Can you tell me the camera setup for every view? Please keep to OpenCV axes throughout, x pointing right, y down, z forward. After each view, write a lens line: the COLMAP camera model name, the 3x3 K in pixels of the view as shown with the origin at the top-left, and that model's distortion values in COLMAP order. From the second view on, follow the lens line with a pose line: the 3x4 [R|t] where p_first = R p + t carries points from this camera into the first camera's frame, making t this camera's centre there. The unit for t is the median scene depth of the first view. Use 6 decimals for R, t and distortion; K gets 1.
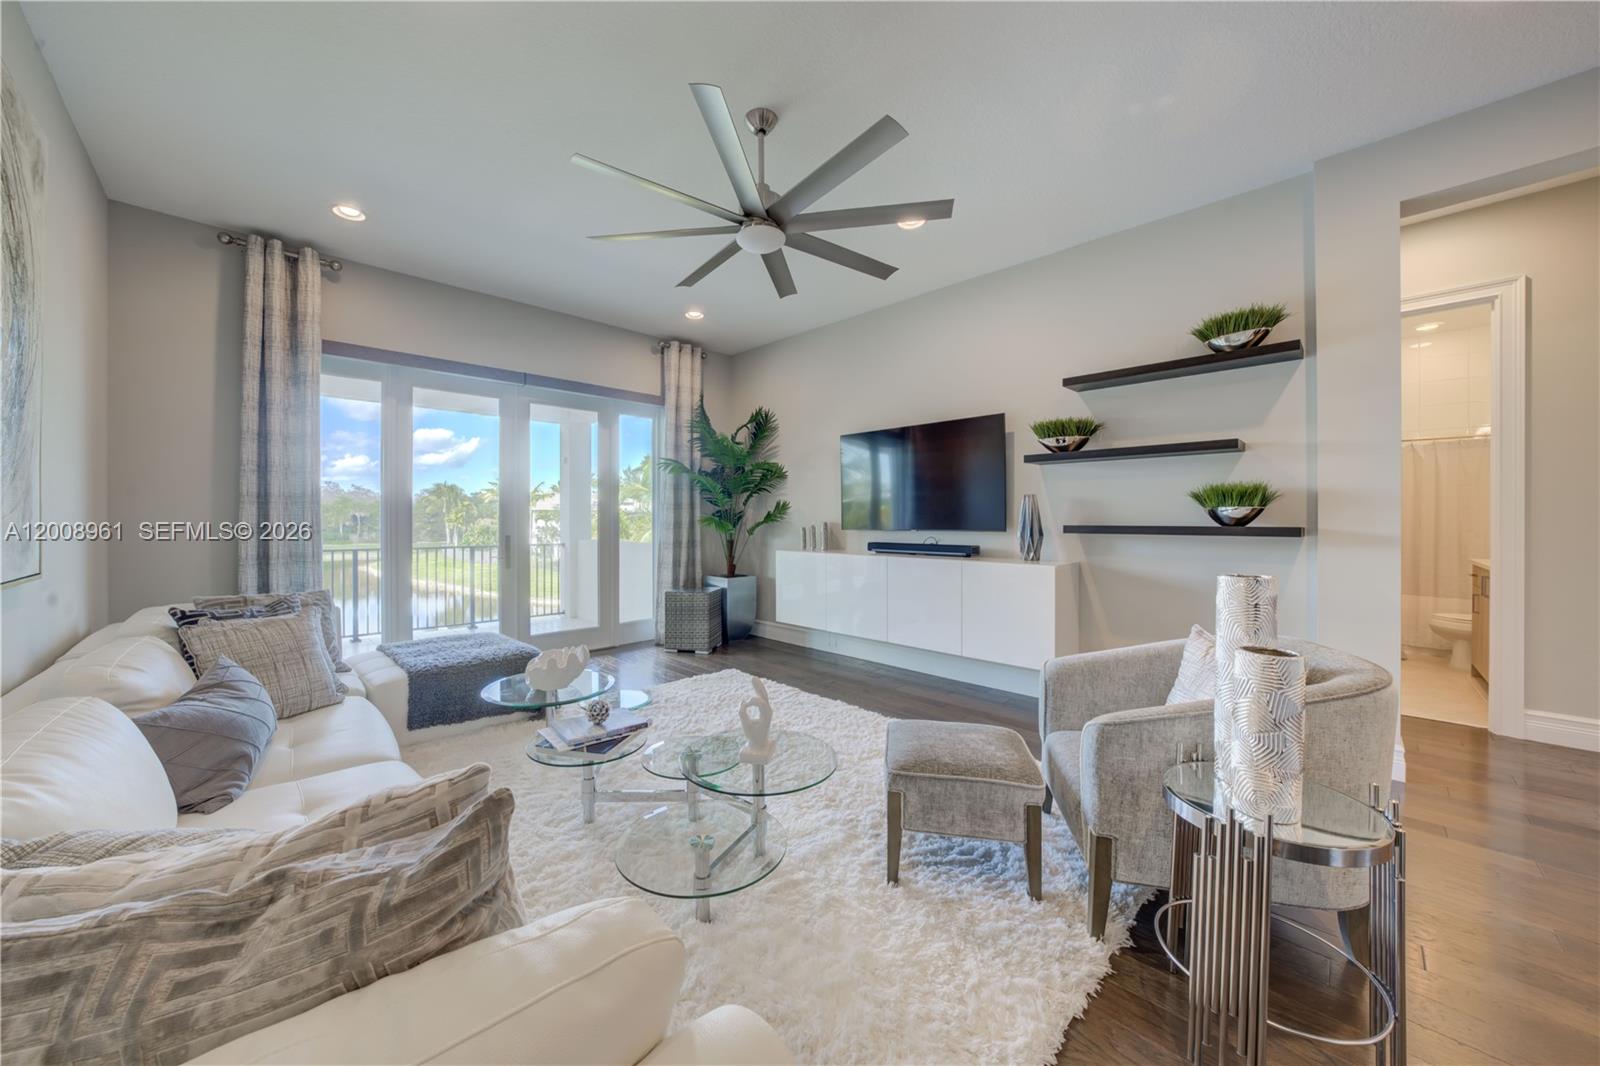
lens RADIAL K [[562.3, 0, 771.7], [0, 562.3, 523.1], [0, 0, 1]] dist [-0.017797, 0.001707]
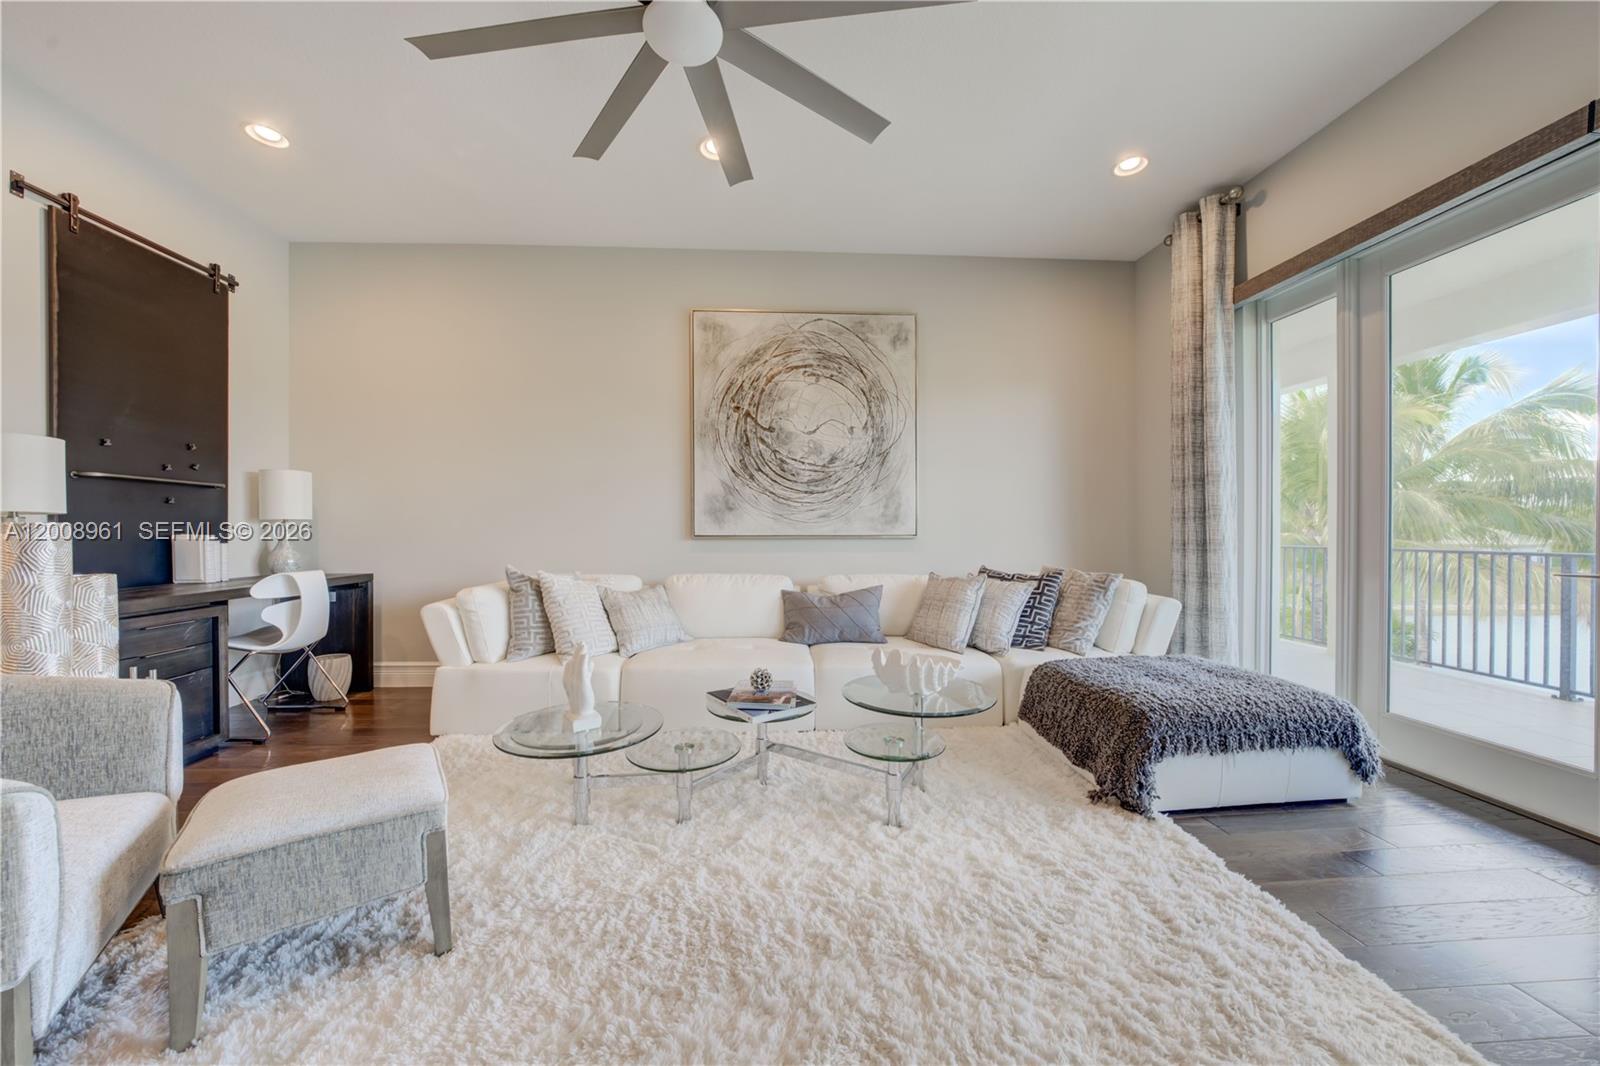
lens RADIAL K [[562.3, 0, 800.2], [0, 562.3, 534.1], [0, 0, 1]] dist [-0.017797, 0.001707]
pose [[-0.639464, 0.004333, -0.768809, 0.175255], [-0.002513, 0.999967, 0.007726, 0.025986], [0.768817, 0.006872, -0.639432, 0.691423]]
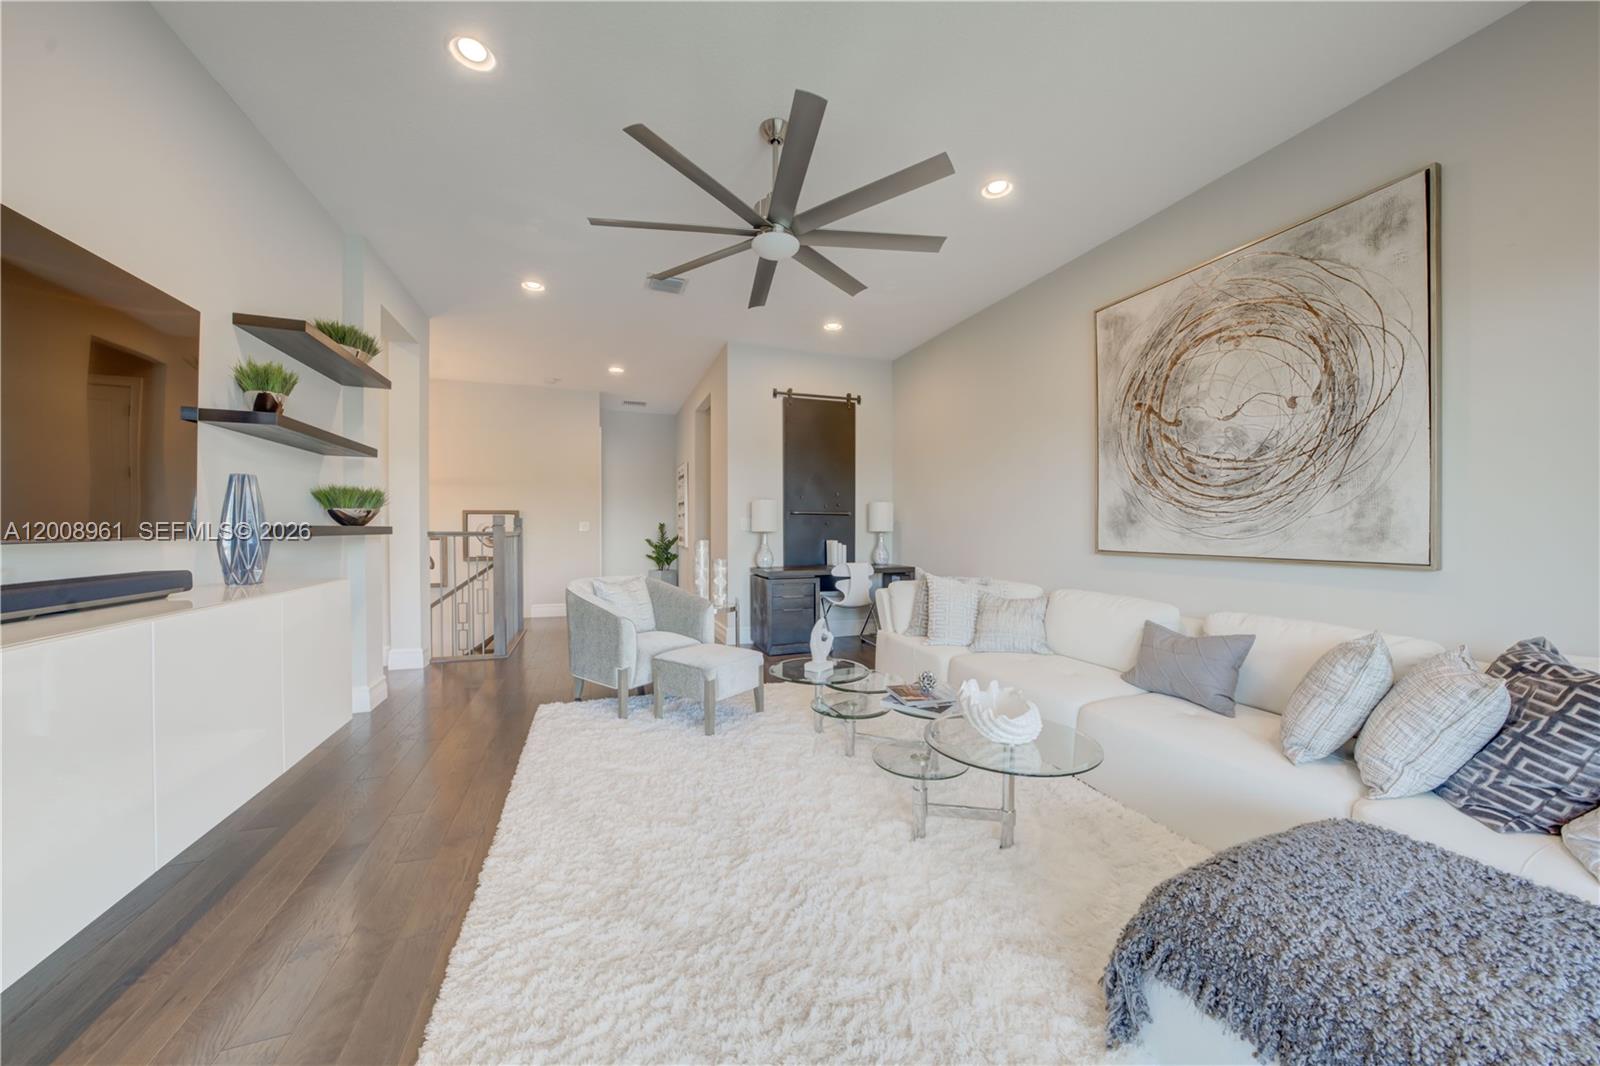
lens RADIAL K [[562.3, 0, 791.0], [0, 562.3, 533.5], [0, 0, 1]] dist [-0.017797, 0.001707]
pose [[-0.910808, -0.002010, 0.412825, -0.214572], [0.005713, 0.999831, 0.017473, 0.000786], [-0.412790, 0.018272, -0.910643, 0.888230]]
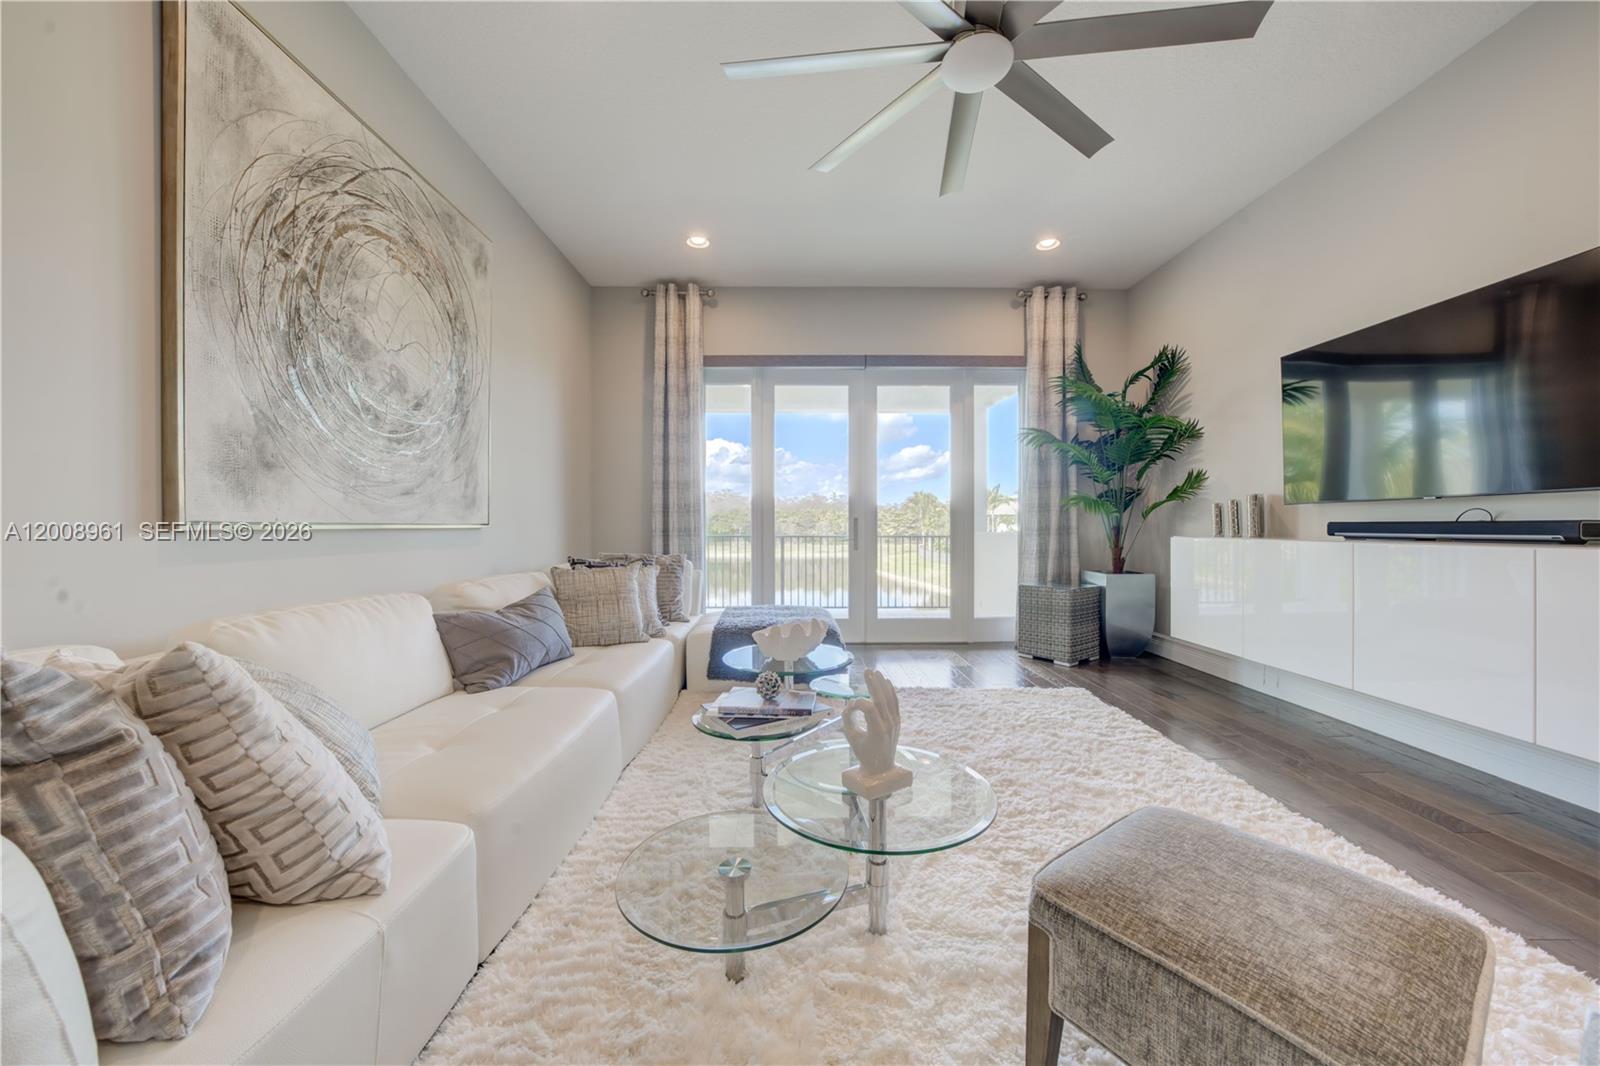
lens RADIAL K [[562.3, 0, 809.4], [0, 562.3, 527.4], [0, 0, 1]] dist [-0.017797, 0.001707]
pose [[0.737786, -0.001359, -0.675033, 0.138265], [-0.000535, 0.999996, -0.002598, 0.036470], [0.675034, 0.002278, 0.737783, 0.158452]]
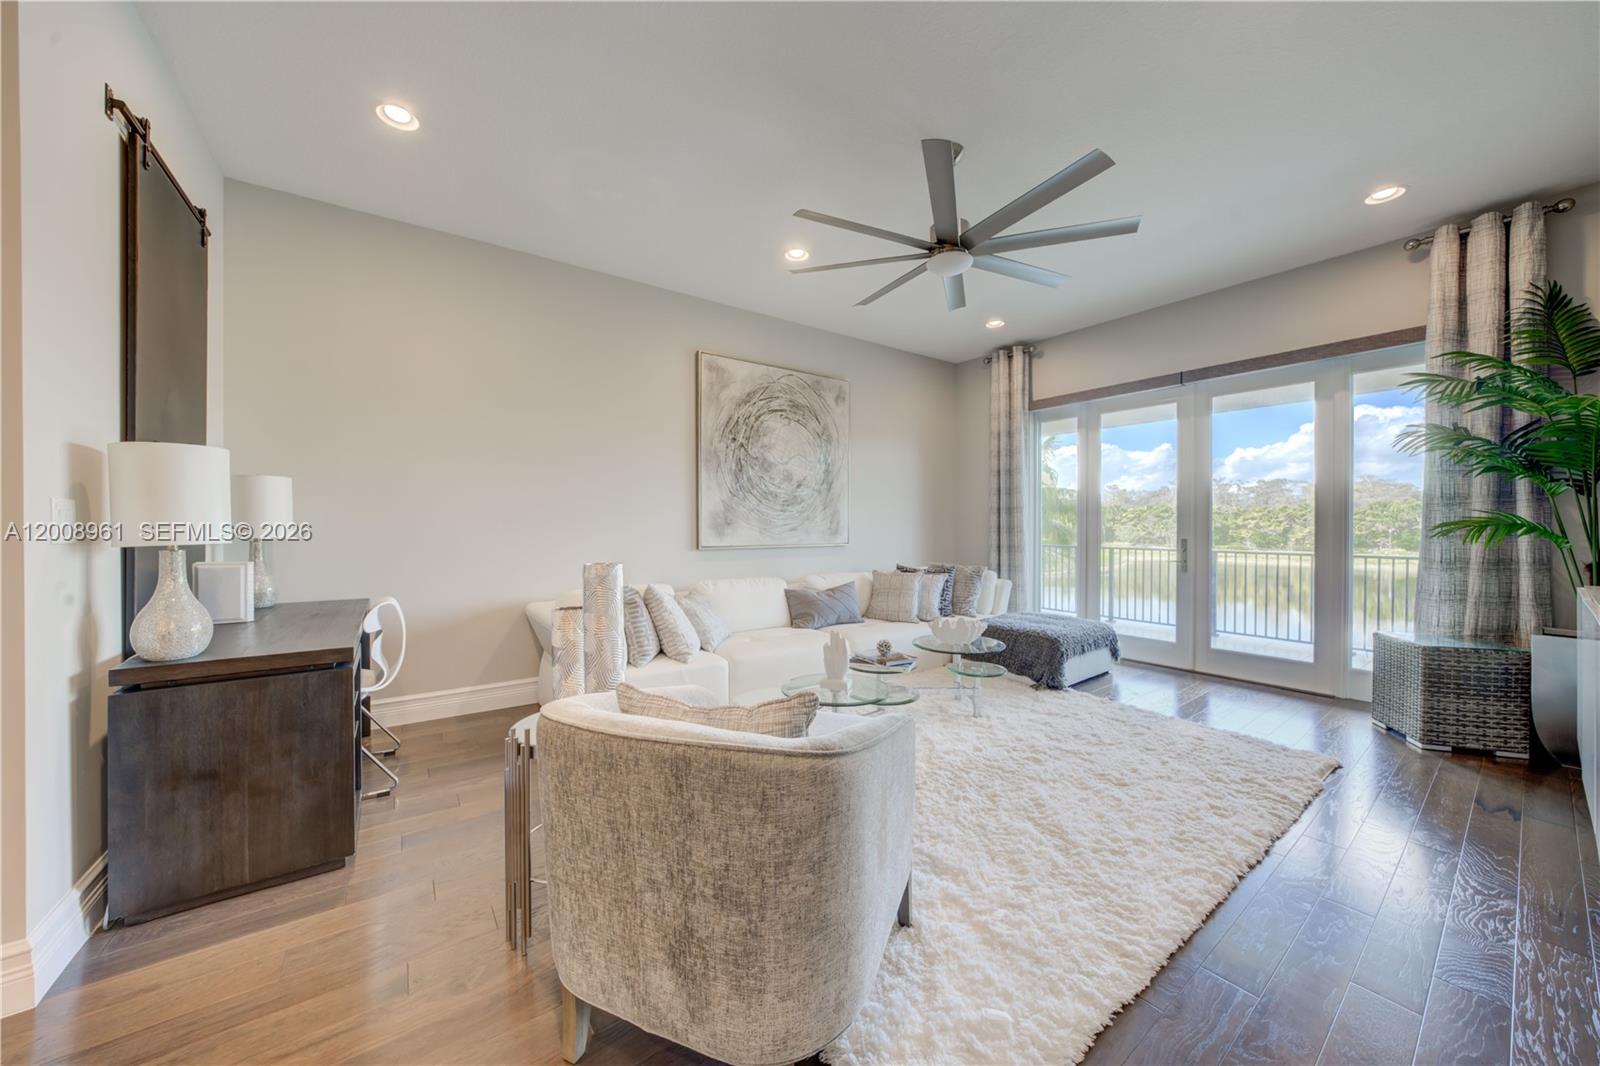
lens RADIAL K [[562.3, 0, 806.0], [0, 562.3, 530.5], [0, 0, 1]] dist [-0.017797, 0.001707]
pose [[-0.118694, 0.008733, -0.992892, 0.502250], [-0.005995, 0.999937, 0.009511, 0.001705], [0.992913, 0.007082, -0.118634, 0.393128]]
